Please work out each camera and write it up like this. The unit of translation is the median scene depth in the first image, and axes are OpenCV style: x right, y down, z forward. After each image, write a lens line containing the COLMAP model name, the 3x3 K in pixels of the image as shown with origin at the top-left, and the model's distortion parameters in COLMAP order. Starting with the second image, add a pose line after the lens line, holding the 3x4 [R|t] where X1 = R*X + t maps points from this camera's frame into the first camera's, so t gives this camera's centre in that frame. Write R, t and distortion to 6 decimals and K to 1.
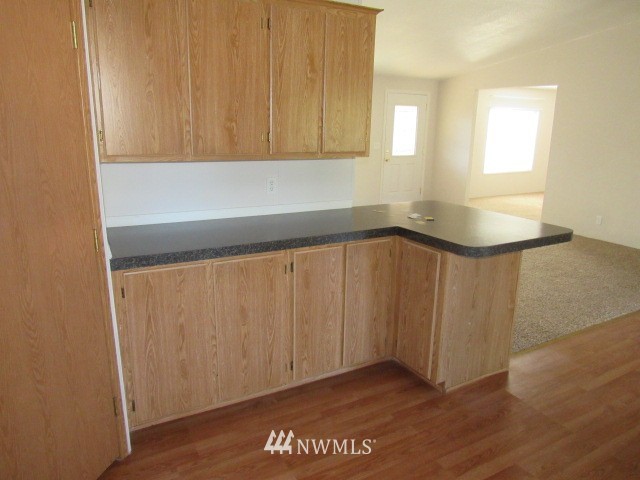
lens RADIAL K [[449.5, 0, 320.0], [0, 449.5, 240.0], [0, 0, 1]] dist [-0.005421, -0.003720]
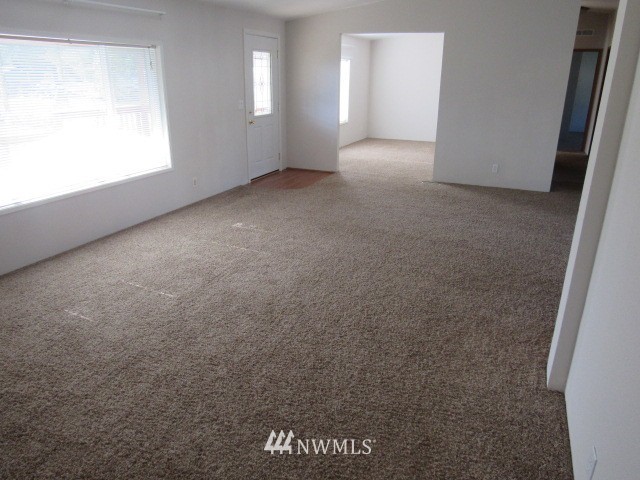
lens RADIAL K [[449.5, 0, 320.0], [0, 449.5, 240.0], [0, 0, 1]] dist [-0.005421, -0.003720]
pose [[0.790743, -0.215047, 0.573132, -0.273390], [0.155083, 0.976095, 0.152279, -0.083388], [-0.592178, -0.031531, 0.805190, 0.307387]]
